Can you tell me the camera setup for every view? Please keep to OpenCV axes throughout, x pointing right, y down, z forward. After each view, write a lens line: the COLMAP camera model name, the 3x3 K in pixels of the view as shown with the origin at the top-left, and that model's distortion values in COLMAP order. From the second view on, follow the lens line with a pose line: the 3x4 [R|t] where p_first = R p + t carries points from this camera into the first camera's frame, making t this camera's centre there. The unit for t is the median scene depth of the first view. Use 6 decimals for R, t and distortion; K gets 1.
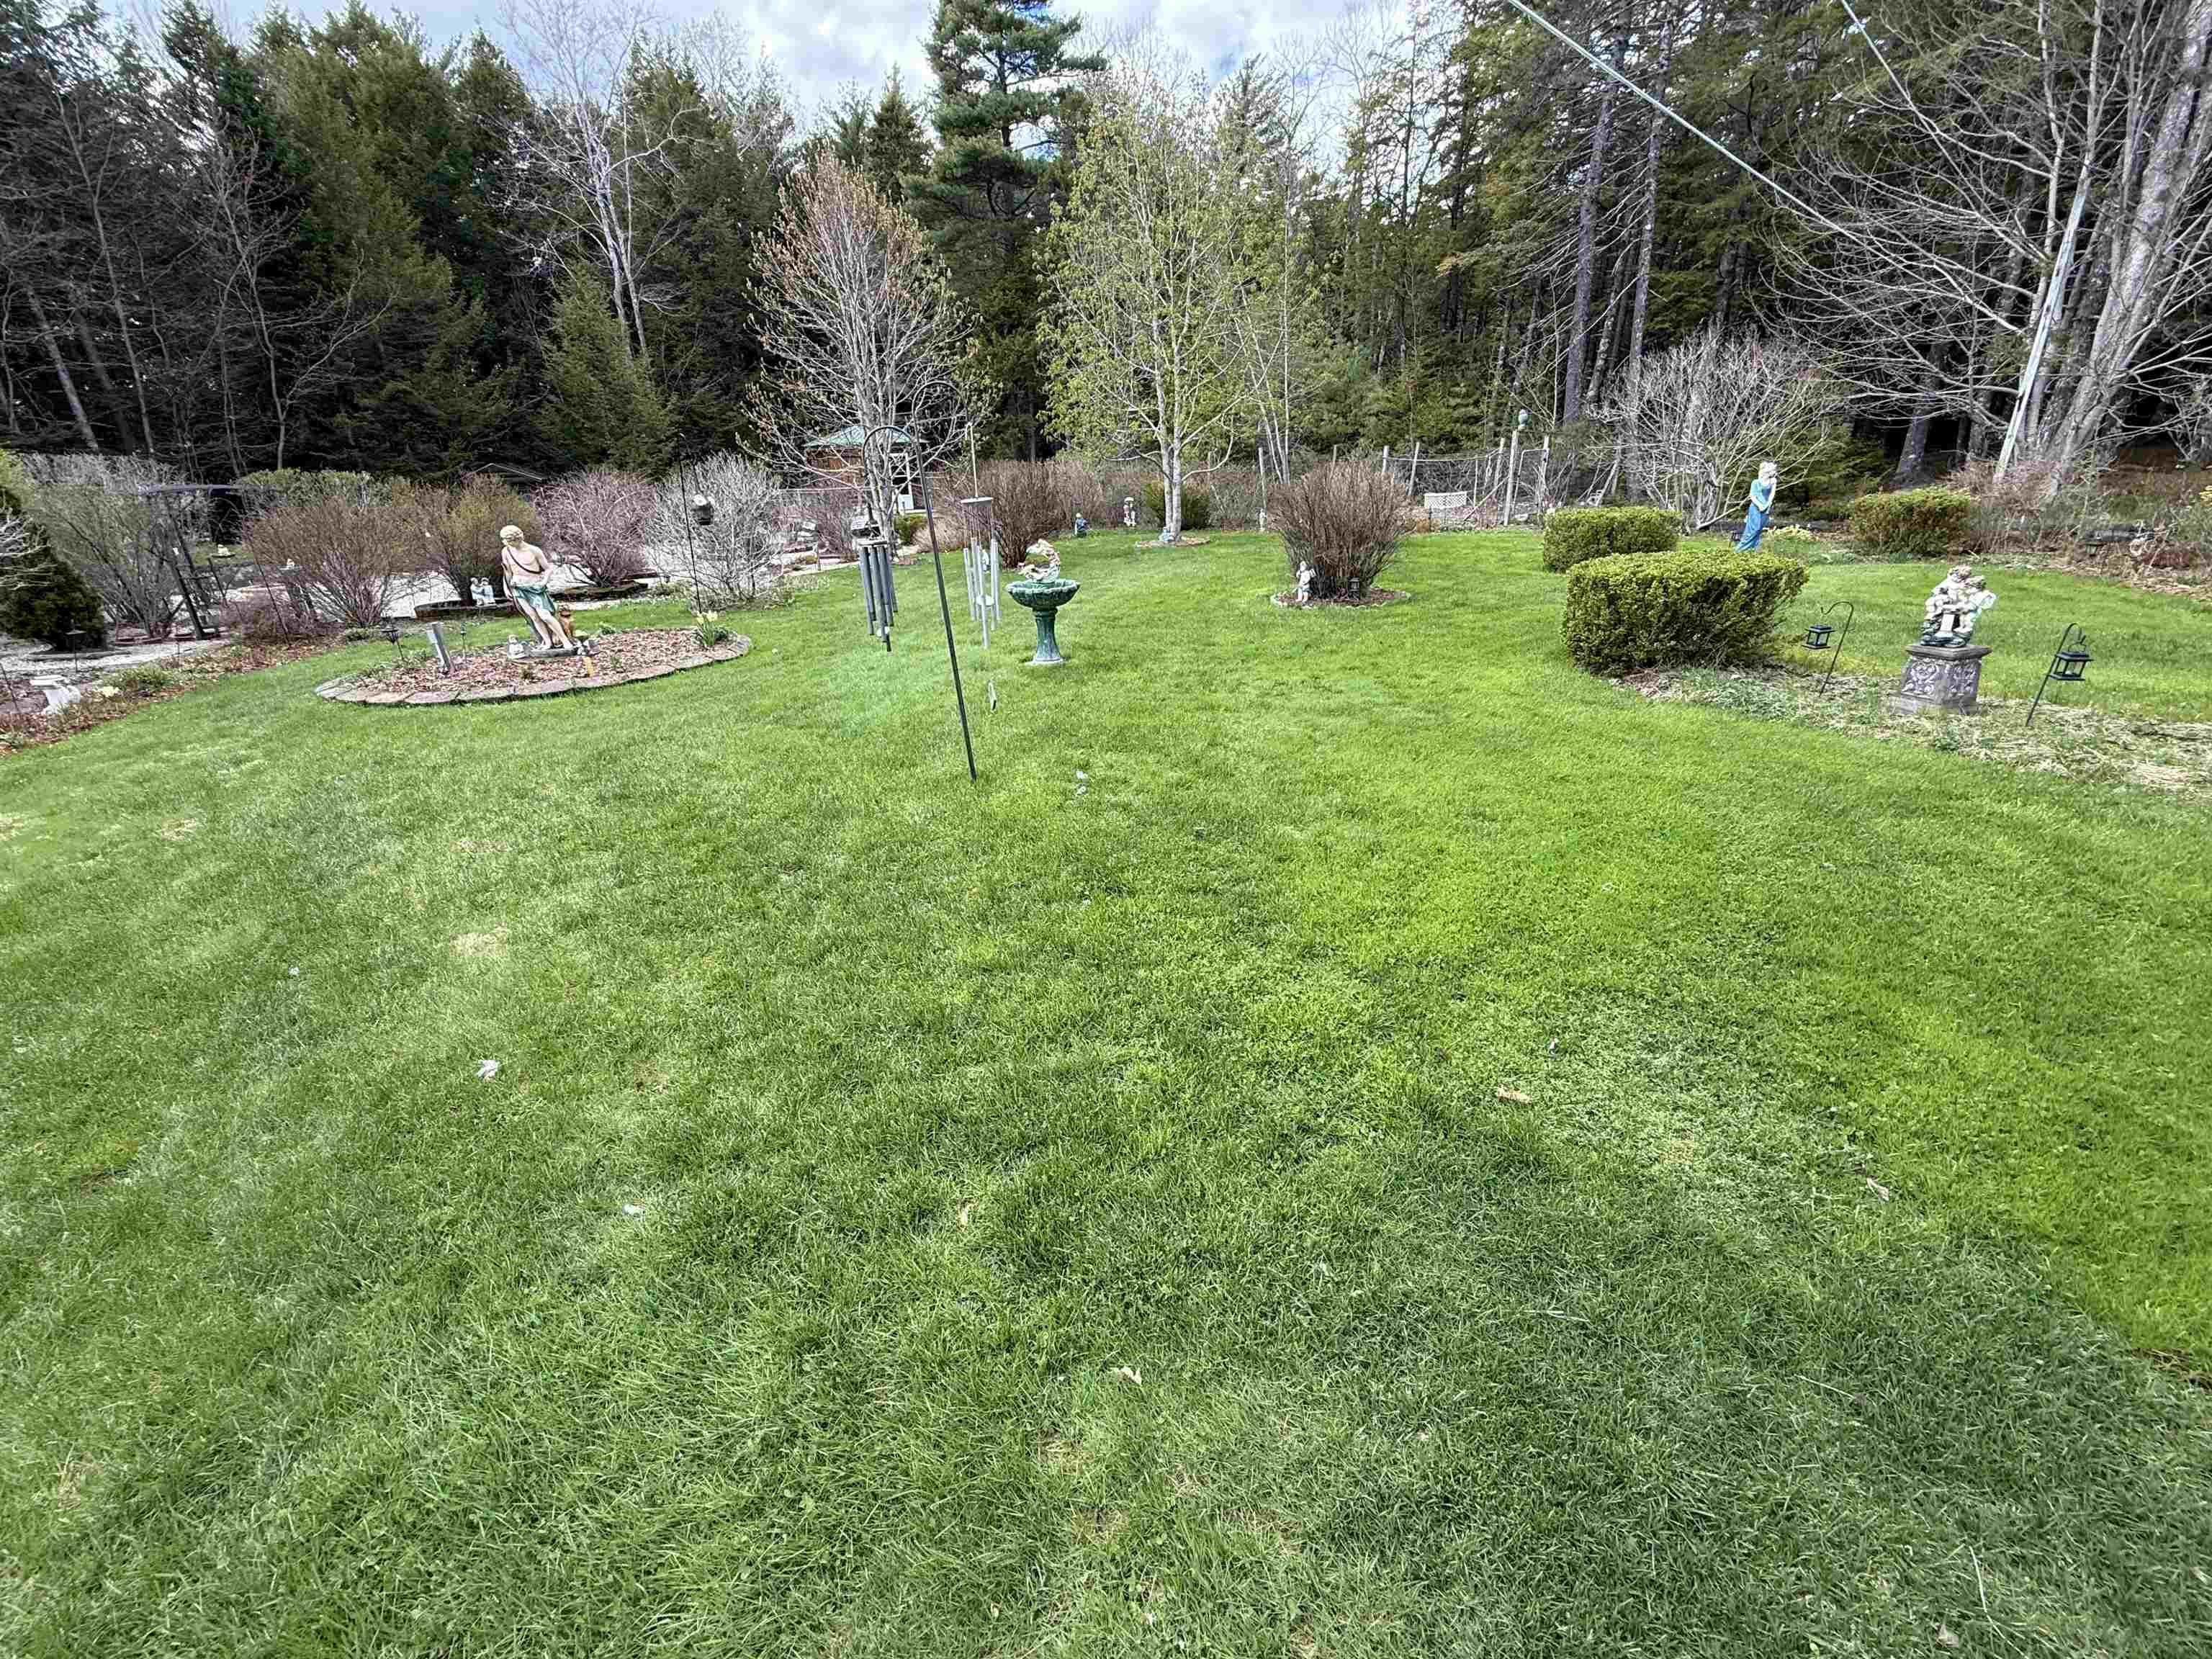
lens RADIAL K [[871.5, 0, 1103.5], [0, 871.5, 823.6], [0, 0, 1]] dist [0.000227, -0.000337]
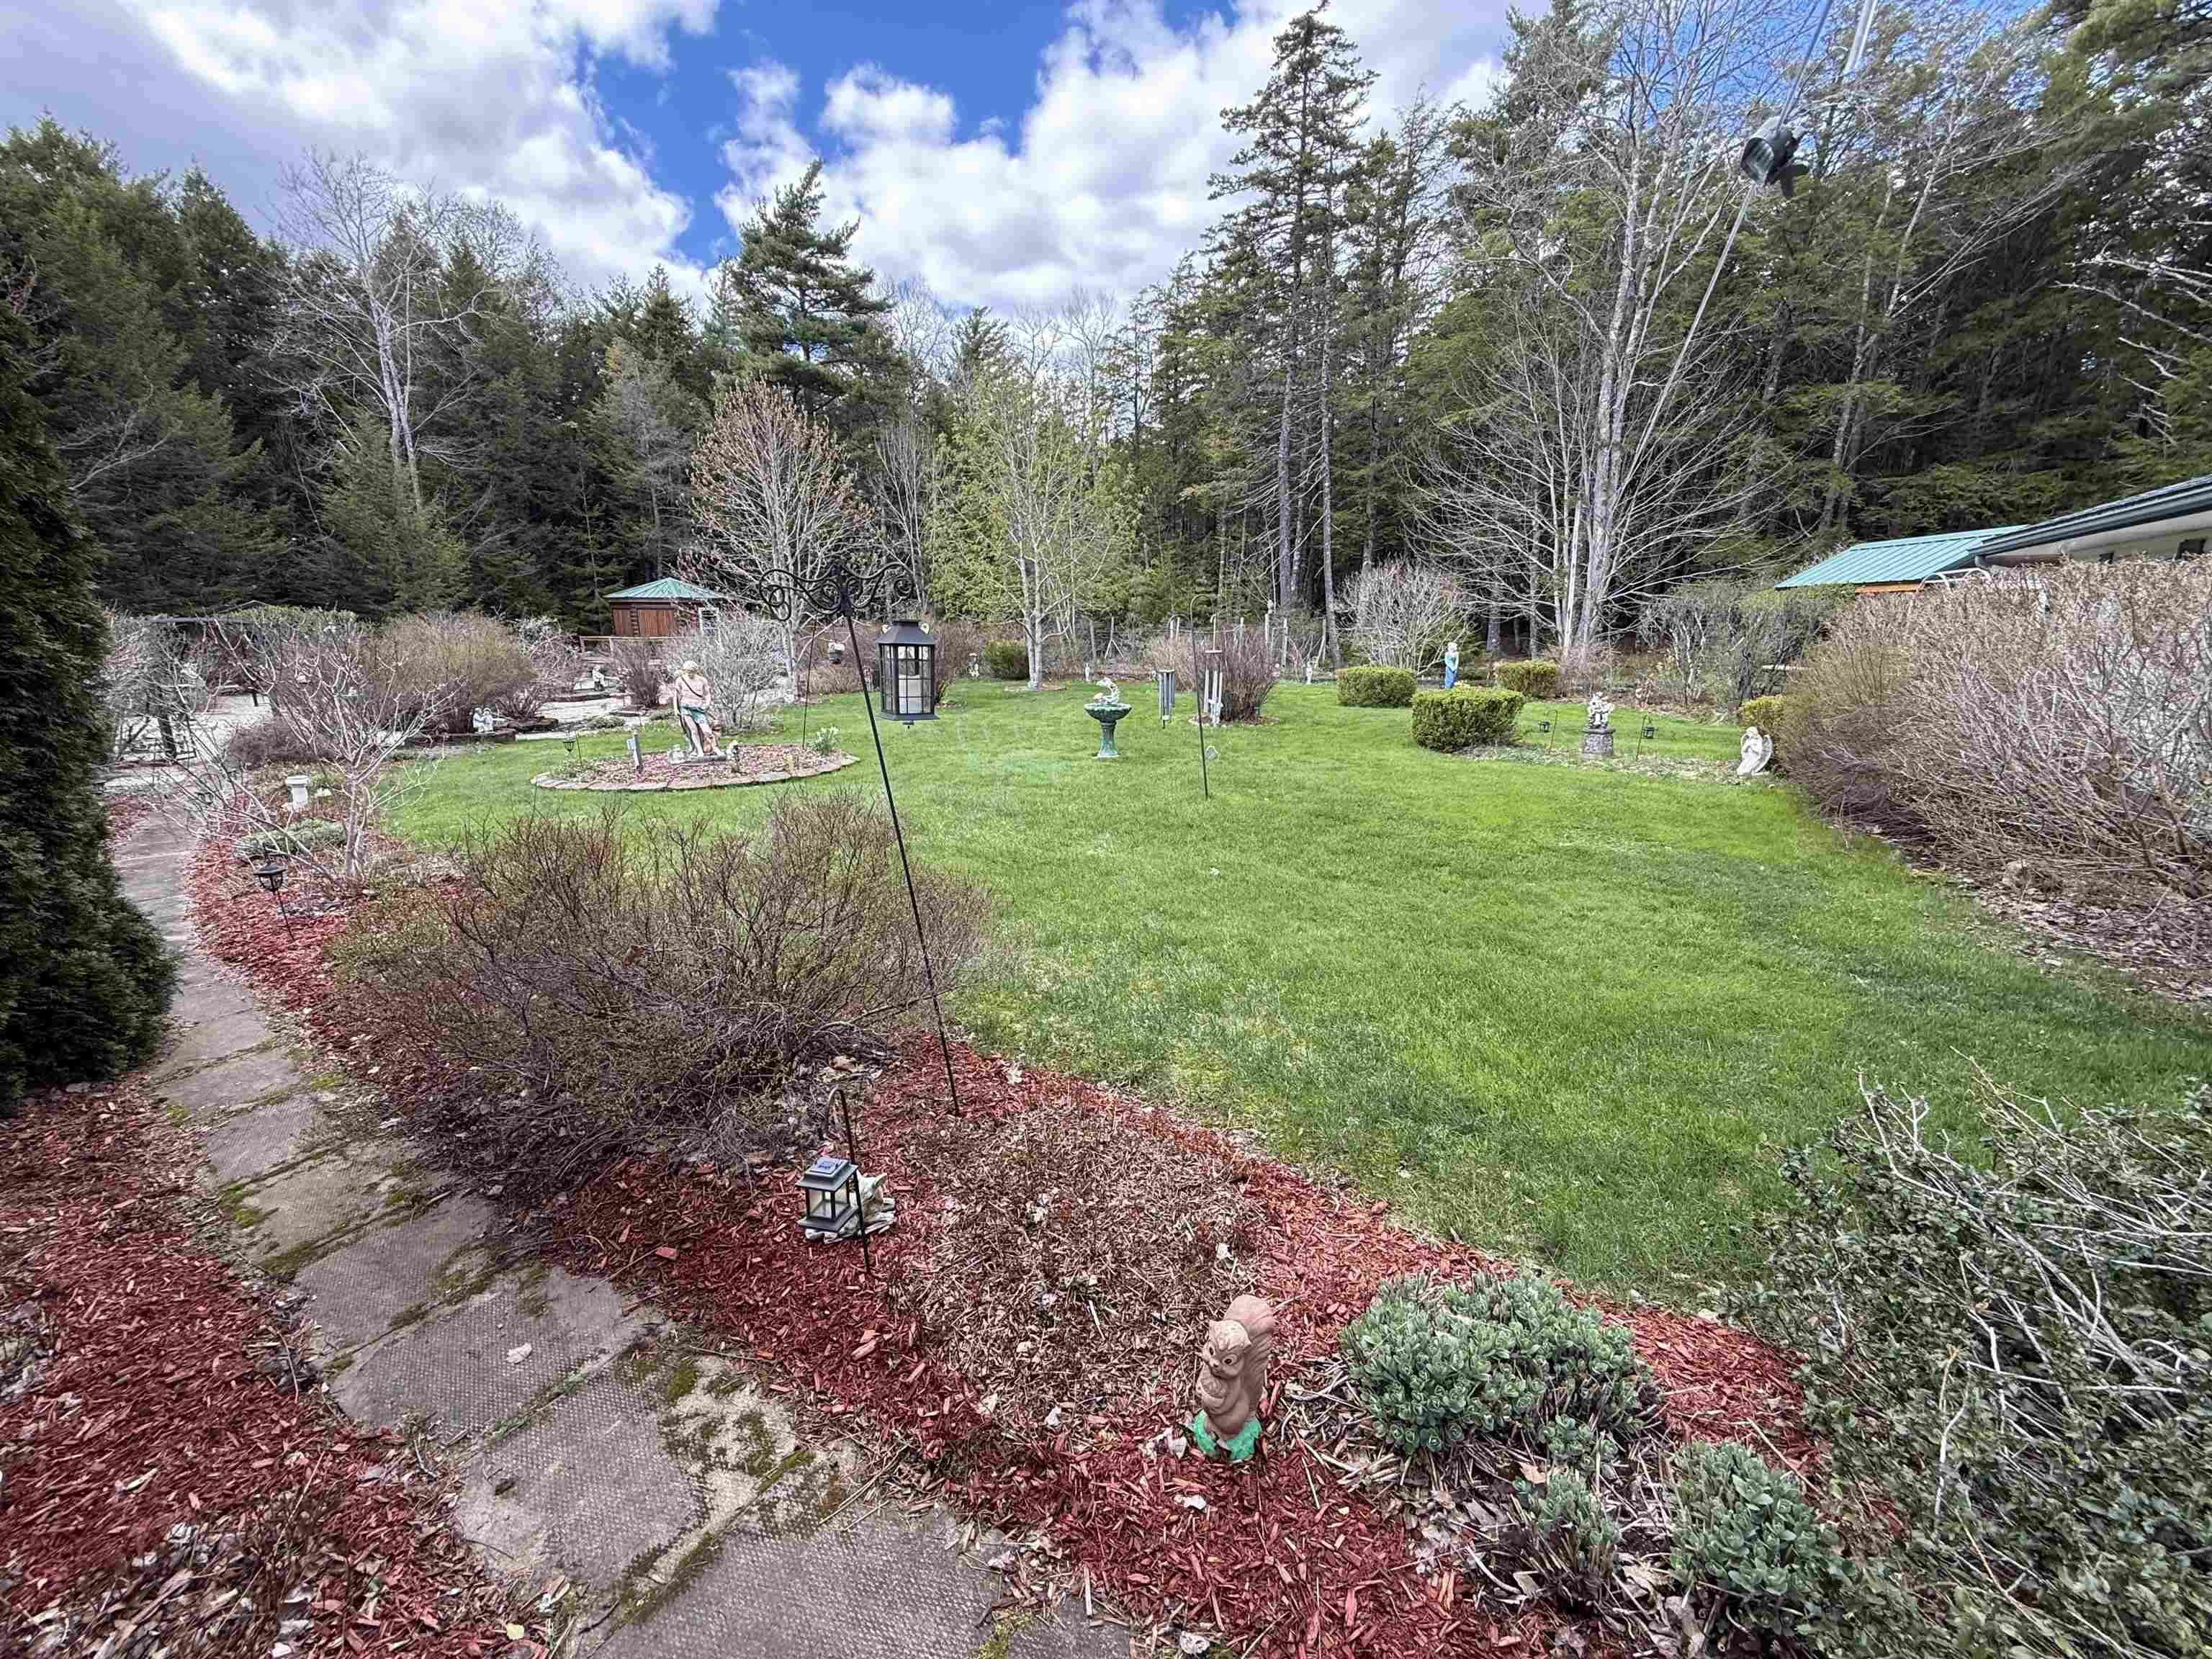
lens RADIAL K [[871.5, 0, 1098.4], [0, 871.5, 822.1], [0, 0, 1]] dist [0.000227, -0.000337]
pose [[0.948093, -0.035331, 0.316026, -0.293608], [0.088521, 0.983850, -0.155576, 0.082091], [-0.305425, 0.175475, 0.935908, -0.195081]]
